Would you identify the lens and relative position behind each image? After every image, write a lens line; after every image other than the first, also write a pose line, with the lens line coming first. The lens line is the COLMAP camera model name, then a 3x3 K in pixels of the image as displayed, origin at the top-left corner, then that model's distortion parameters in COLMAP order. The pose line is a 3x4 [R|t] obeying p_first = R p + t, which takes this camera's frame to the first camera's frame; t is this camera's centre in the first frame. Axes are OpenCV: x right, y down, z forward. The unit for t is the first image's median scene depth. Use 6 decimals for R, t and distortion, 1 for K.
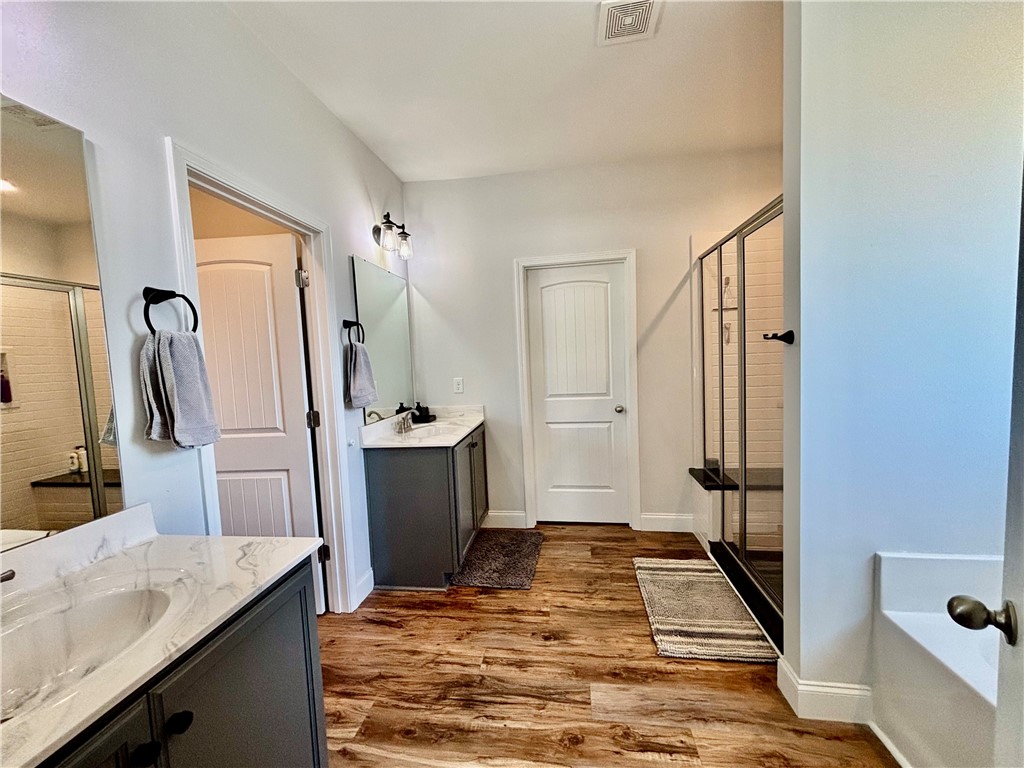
lens RADIAL K [[411.0, 0, 515.9], [0, 411.0, 383.6], [0, 0, 1]] dist [-0.002452, -0.001155]
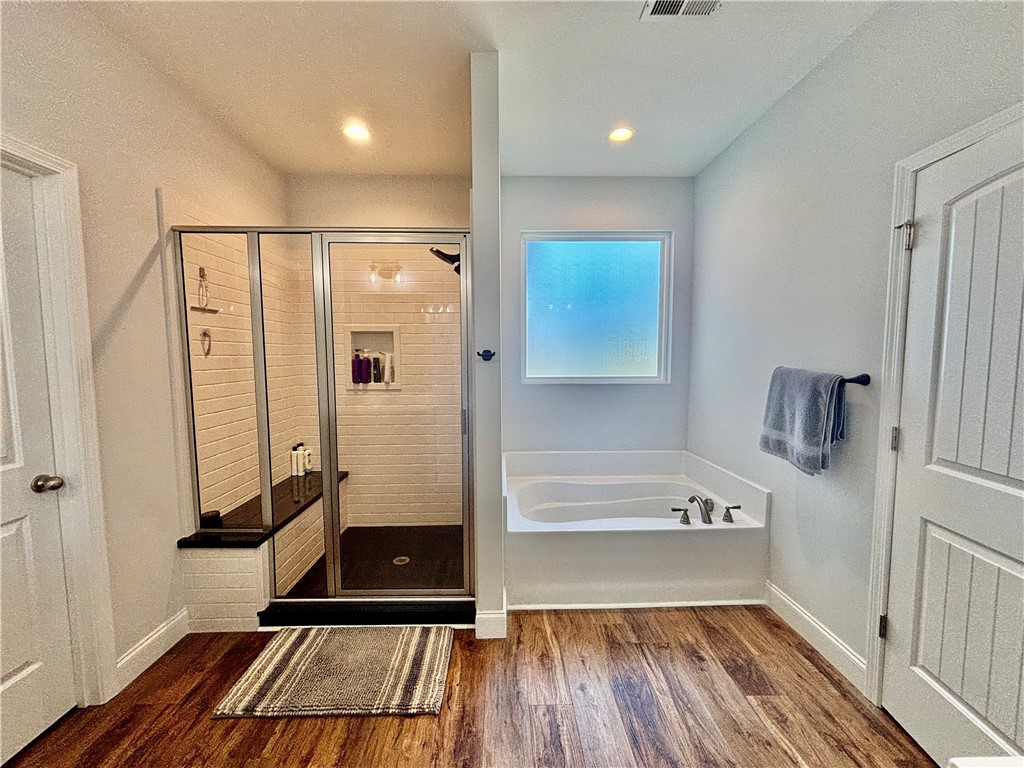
lens RADIAL K [[411.0, 0, 517.7], [0, 411.0, 385.2], [0, 0, 1]] dist [-0.002452, -0.001155]
pose [[-0.152876, -0.035879, 0.987594, -0.380176], [0.079989, 0.995613, 0.048552, -0.038790], [-0.985003, 0.086420, -0.149336, 0.688544]]
